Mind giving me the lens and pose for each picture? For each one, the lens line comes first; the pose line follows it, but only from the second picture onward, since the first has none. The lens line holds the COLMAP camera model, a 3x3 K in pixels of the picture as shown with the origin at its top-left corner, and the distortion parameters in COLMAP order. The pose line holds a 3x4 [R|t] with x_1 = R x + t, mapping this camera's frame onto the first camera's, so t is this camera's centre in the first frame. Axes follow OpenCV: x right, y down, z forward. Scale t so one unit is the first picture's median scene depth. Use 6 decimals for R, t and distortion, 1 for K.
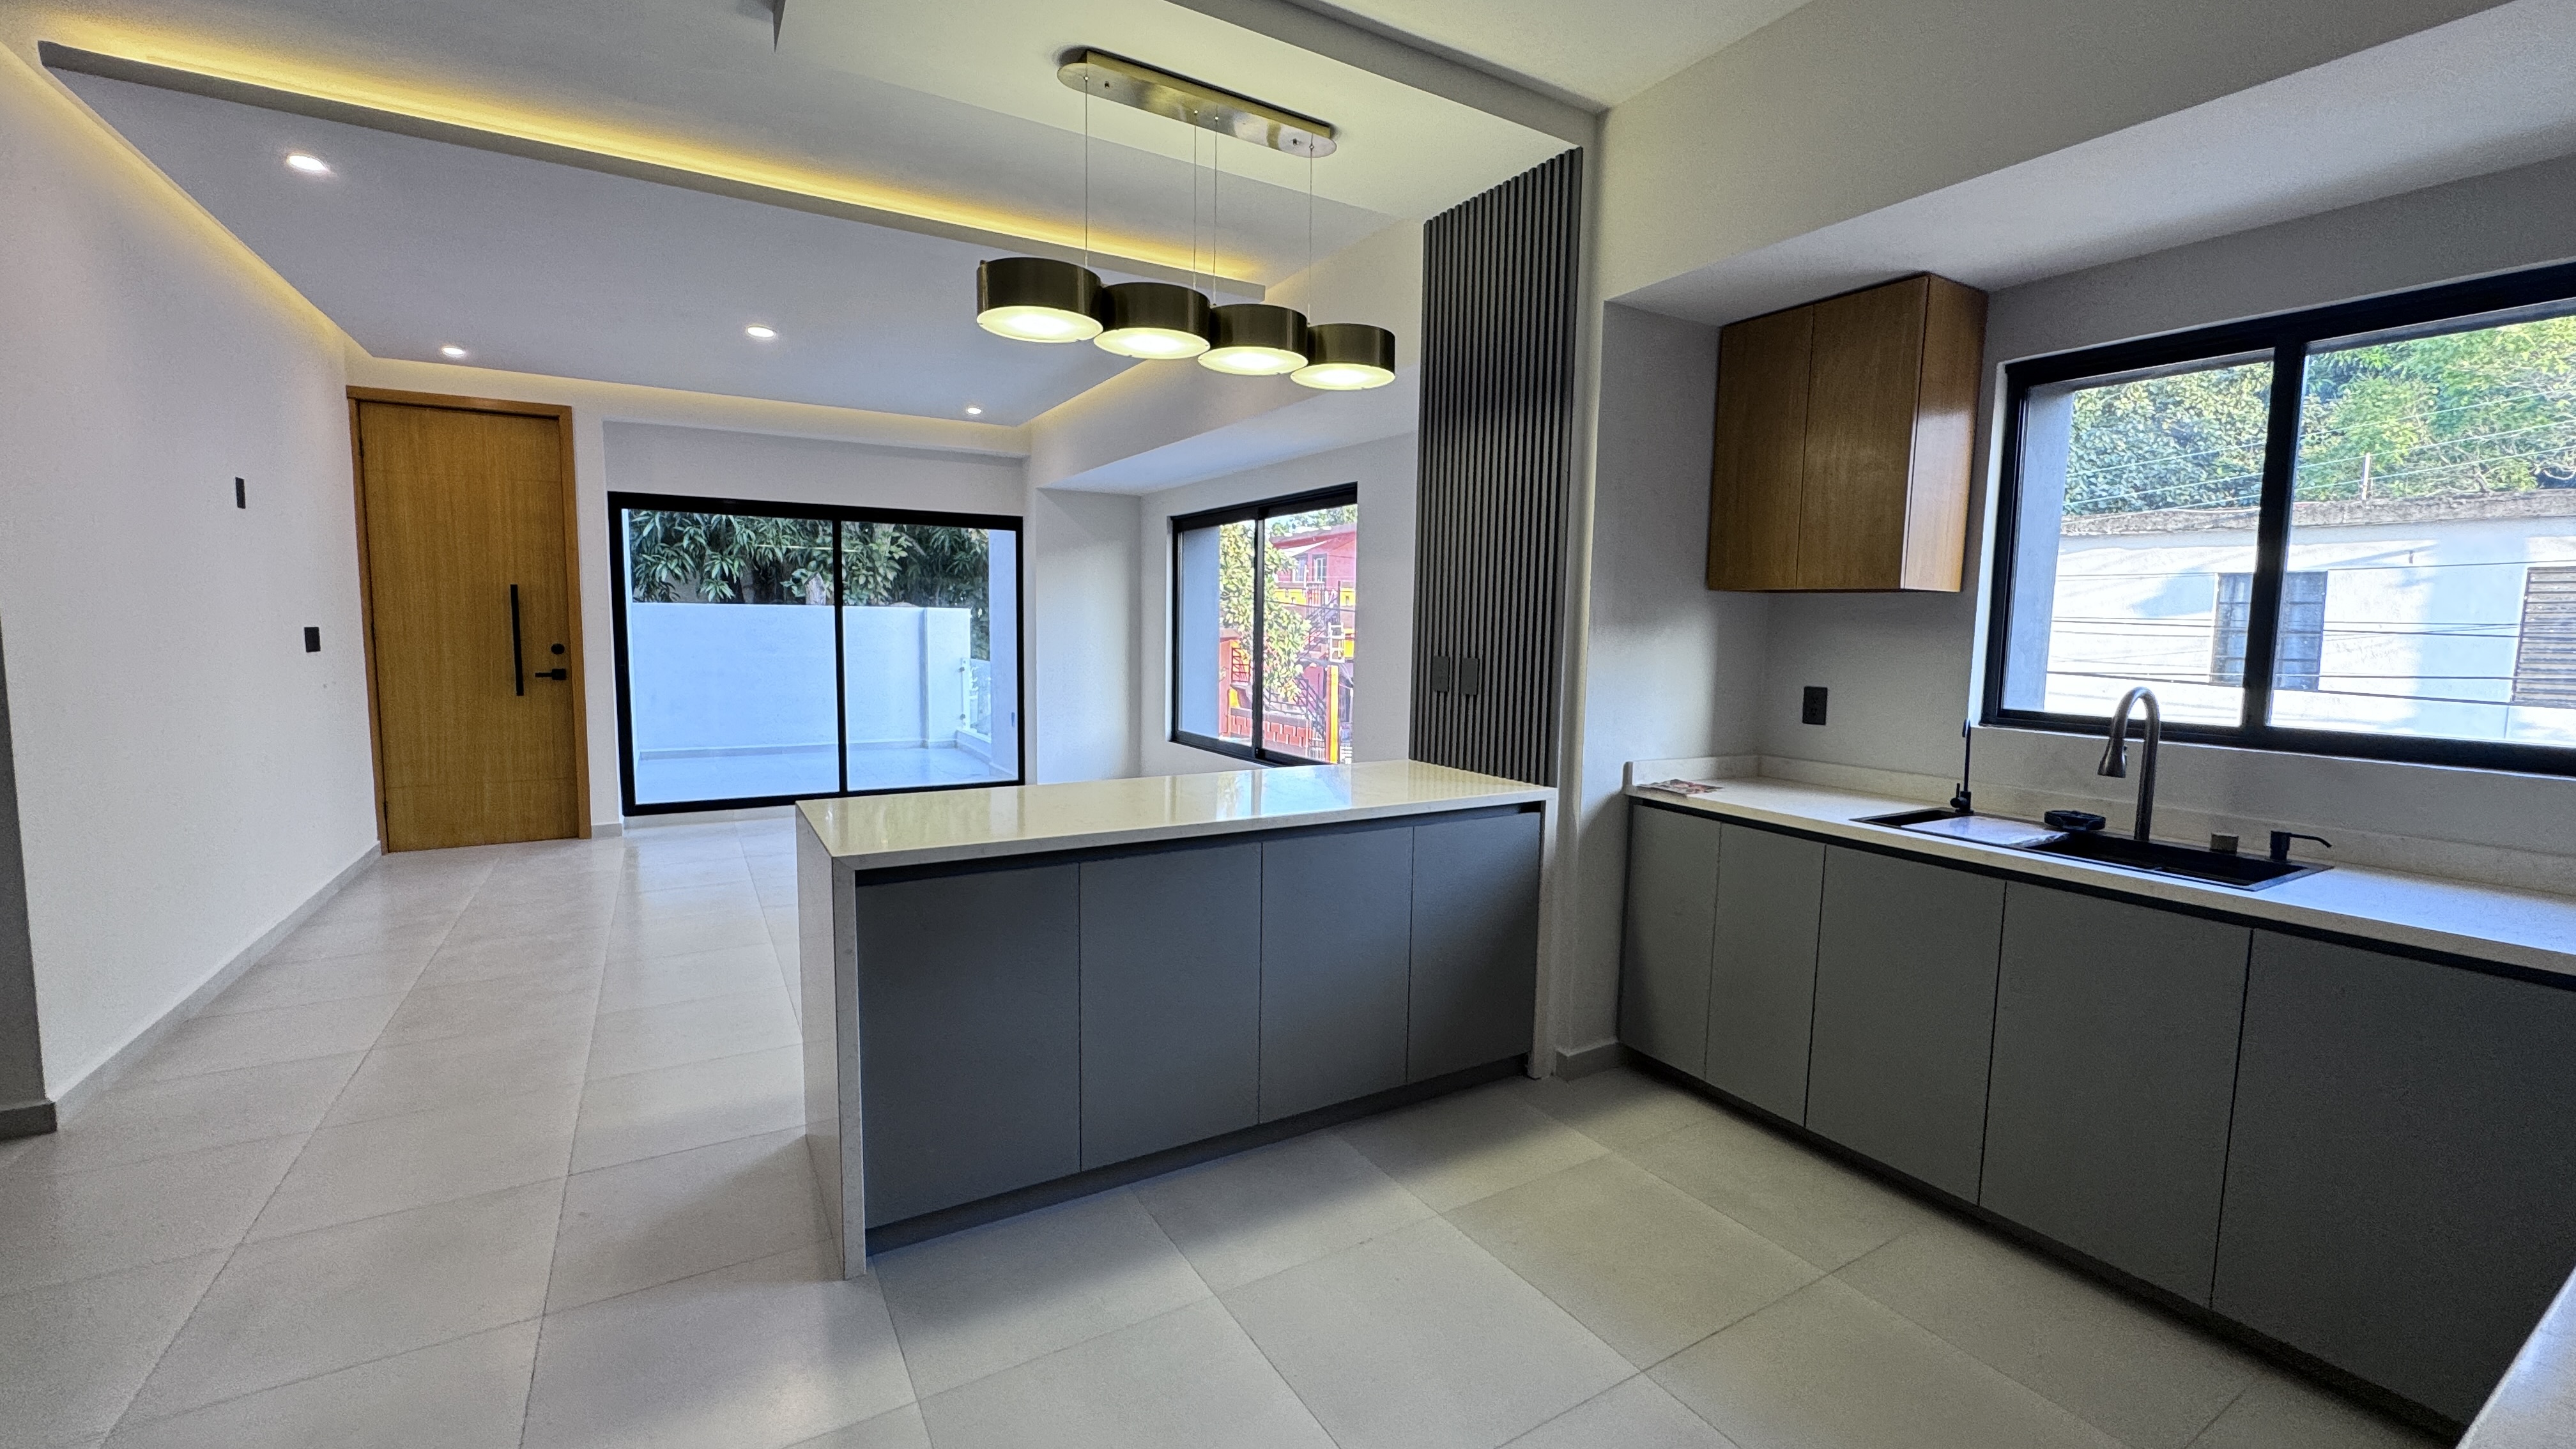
lens RADIAL K [[1031.0, 0, 1284.8], [0, 1031.0, 724.2], [0, 0, 1]] dist [-0.004008, 0.000767]
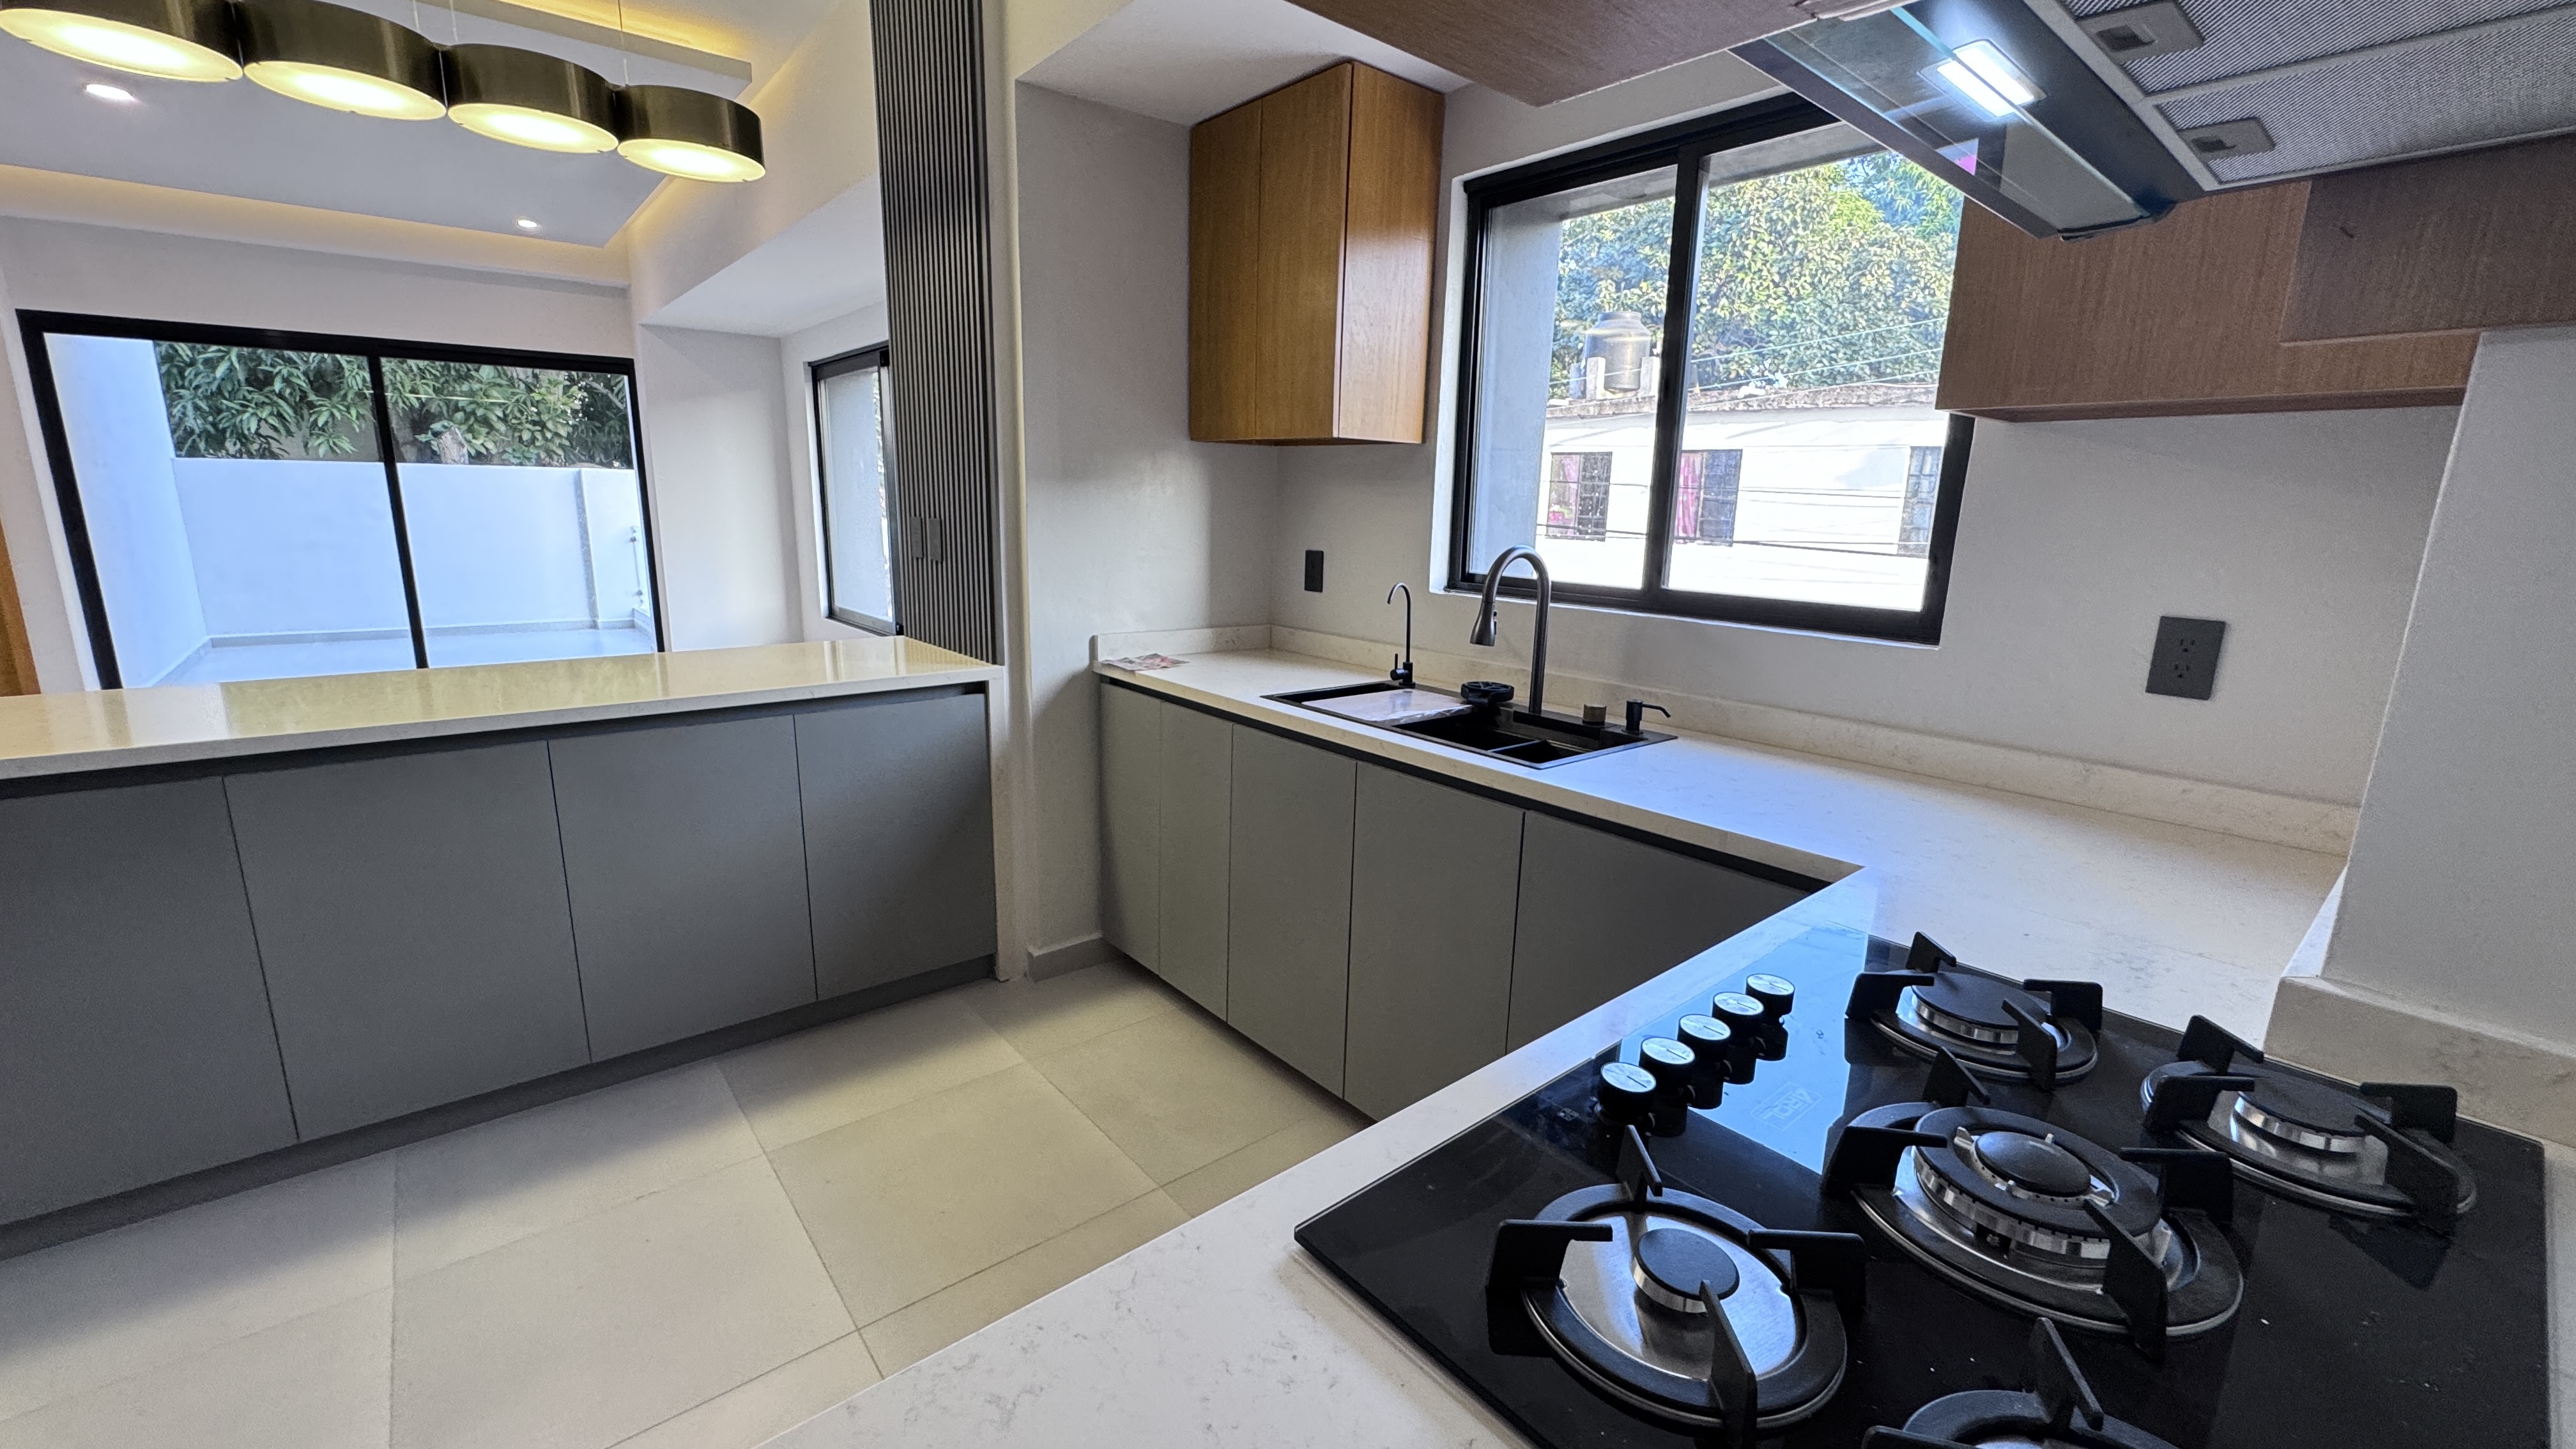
lens RADIAL K [[1031.0, 0, 1283.6], [0, 1031.0, 723.1], [0, 0, 1]] dist [-0.004008, 0.000767]
pose [[0.988374, -0.027111, 0.149602, 0.285623], [0.008856, 0.992568, 0.121370, 0.003934], [-0.151781, -0.118635, 0.981269, 0.067579]]
